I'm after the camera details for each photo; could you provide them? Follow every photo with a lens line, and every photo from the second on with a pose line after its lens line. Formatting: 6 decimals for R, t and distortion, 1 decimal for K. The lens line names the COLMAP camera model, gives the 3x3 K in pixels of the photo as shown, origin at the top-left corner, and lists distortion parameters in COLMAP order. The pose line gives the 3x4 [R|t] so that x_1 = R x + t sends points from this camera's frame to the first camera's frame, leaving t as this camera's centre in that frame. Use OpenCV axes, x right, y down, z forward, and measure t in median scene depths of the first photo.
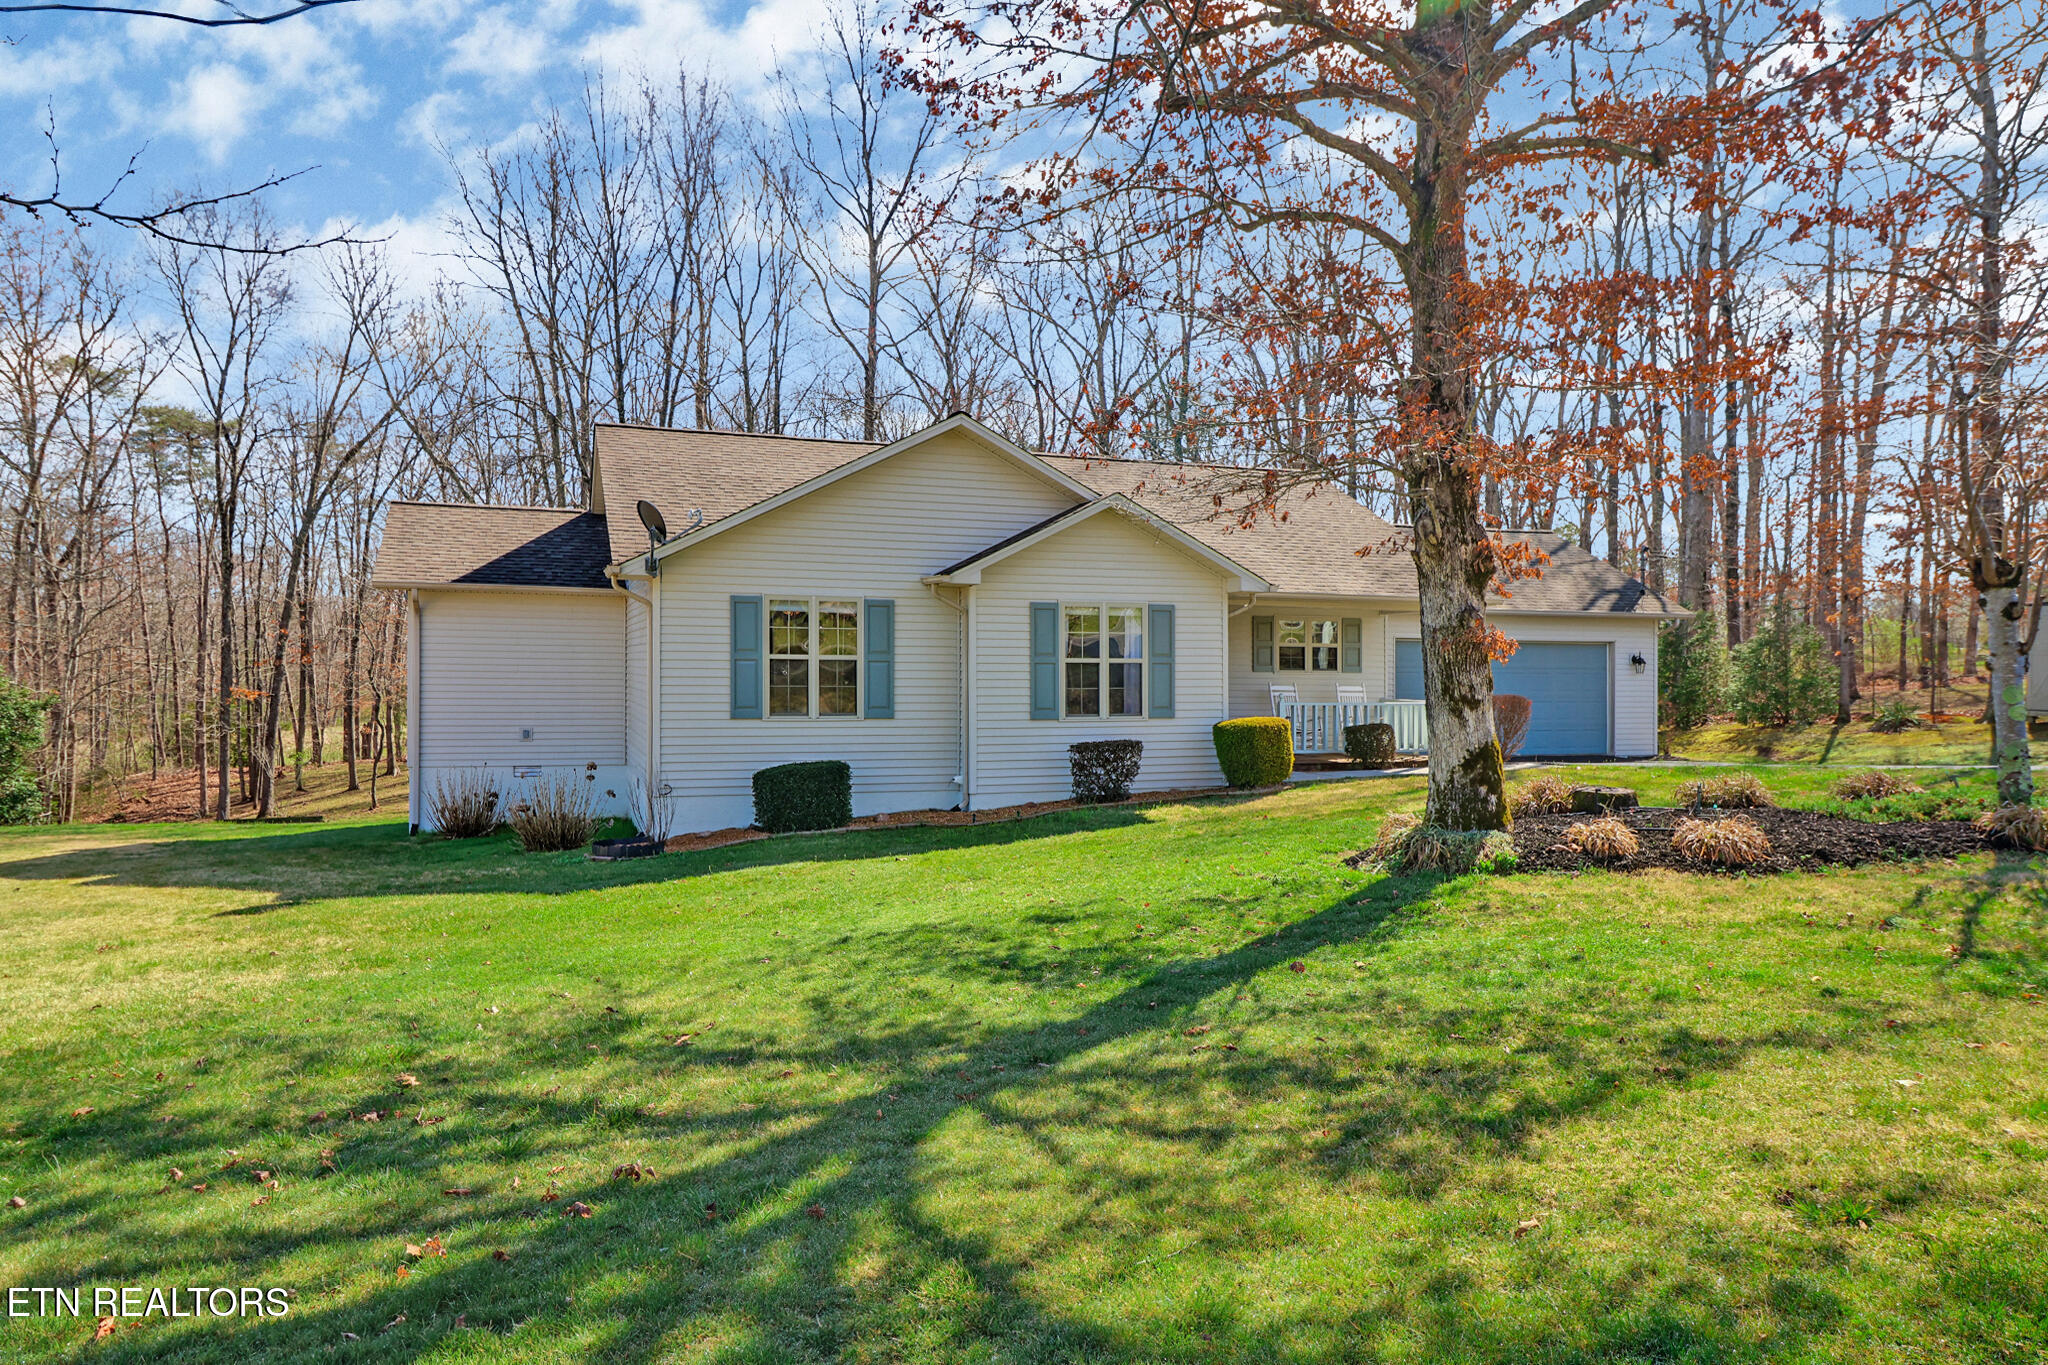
lens RADIAL K [[1419.8, 0, 1028.4], [0, 1419.8, 670.8], [0, 0, 1]] dist [-0.010956, -0.001640]
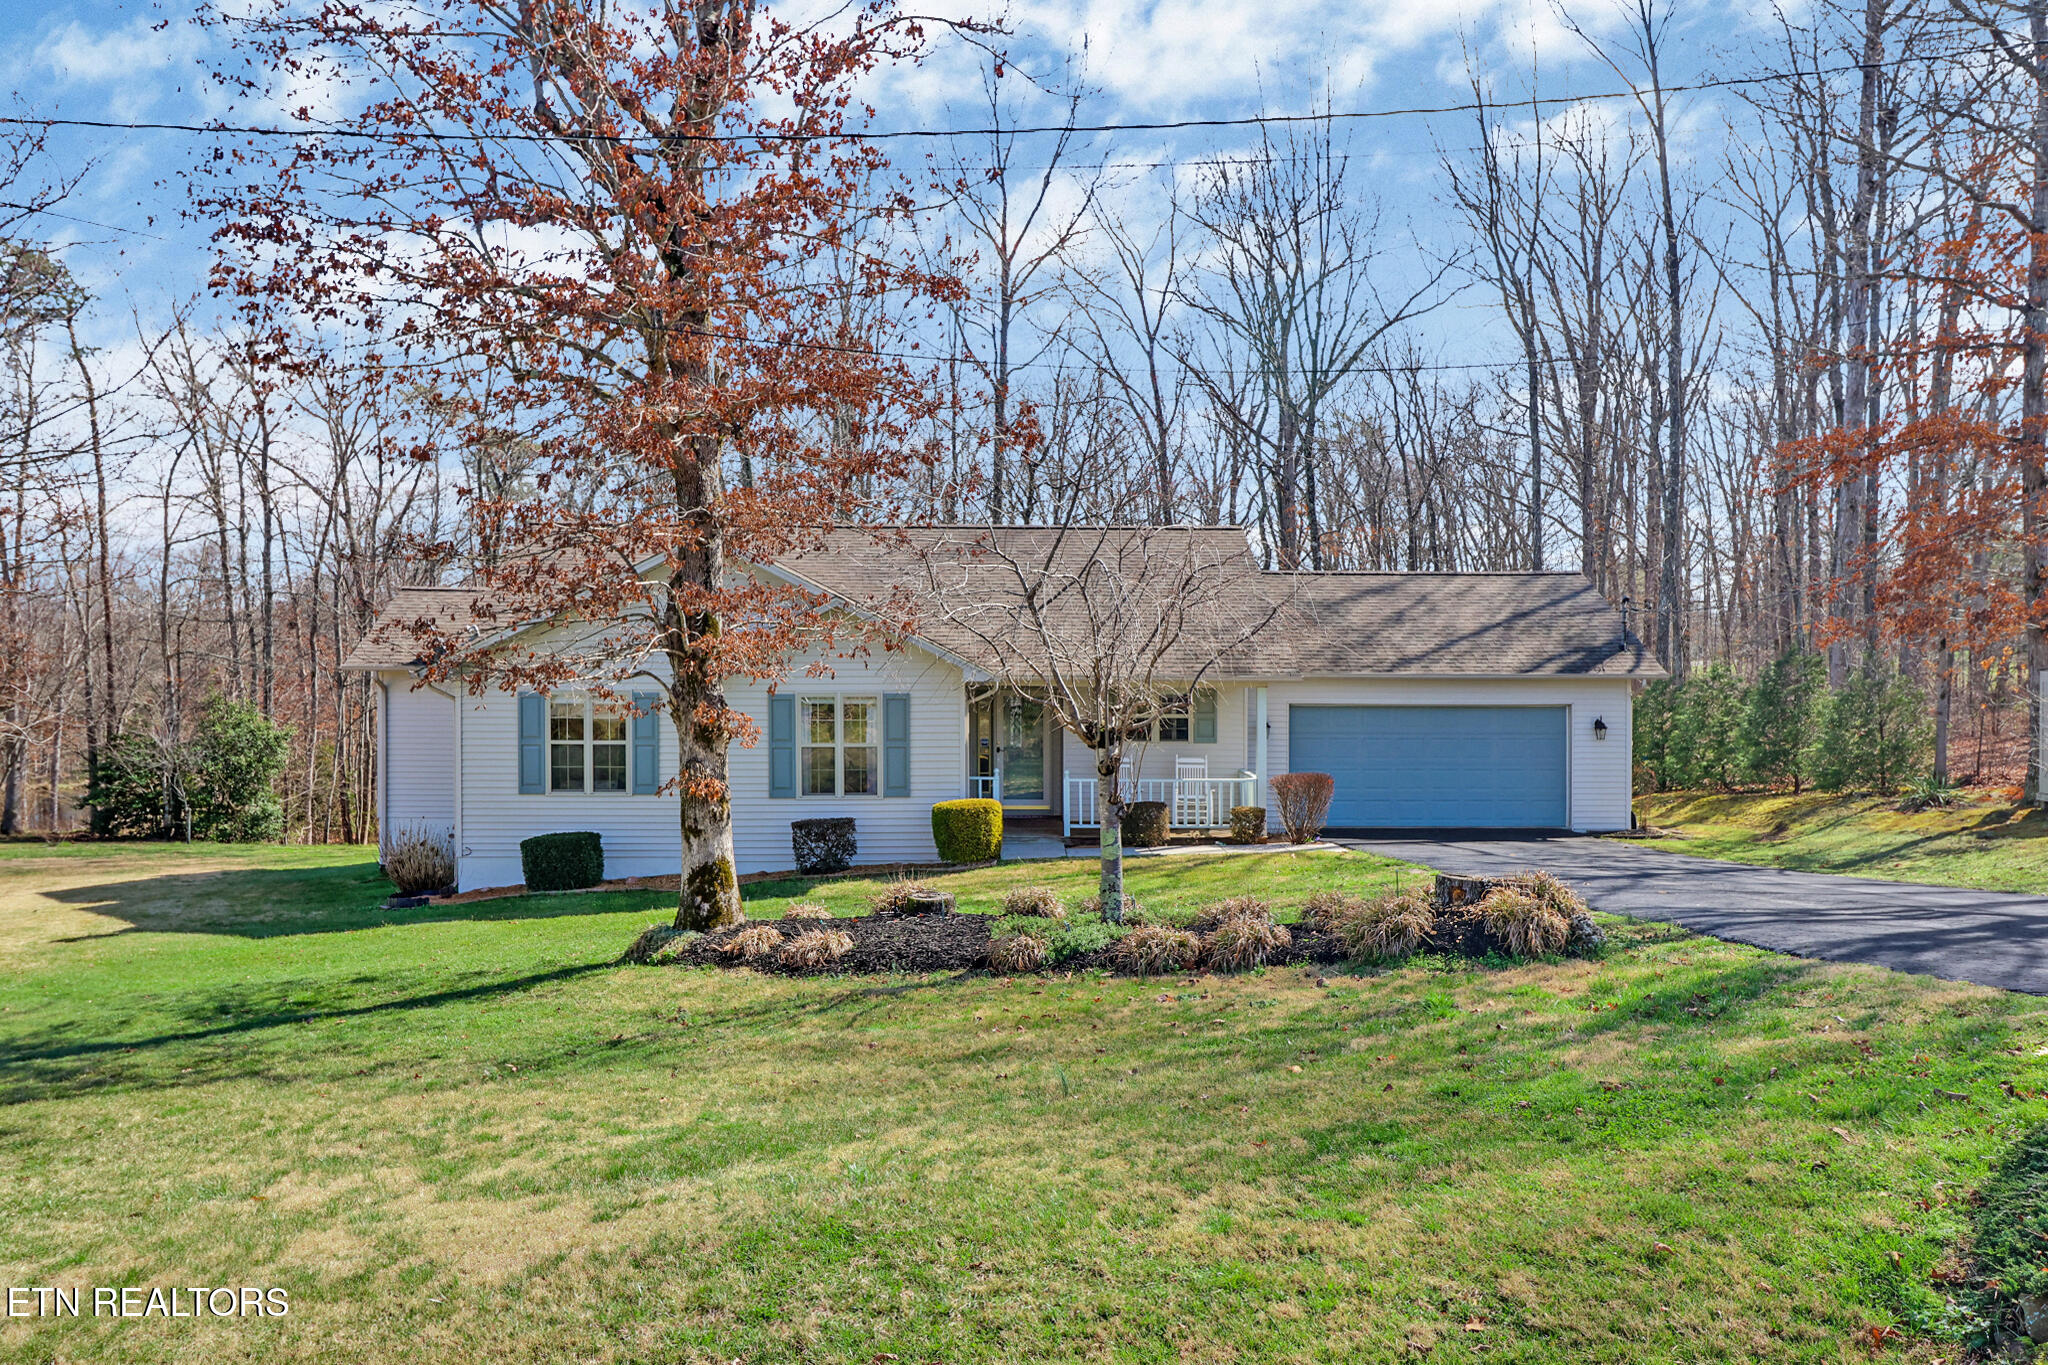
lens RADIAL K [[1701.5, 0, 1028.0], [0, 1701.5, 684.8], [0, 0, 1]] dist [0.010392, 0.002757]
pose [[0.946470, 0.001797, -0.322787, 0.627898], [0.004530, 0.999812, 0.018849, -0.080365], [0.322761, -0.019302, 0.946284, -0.220655]]
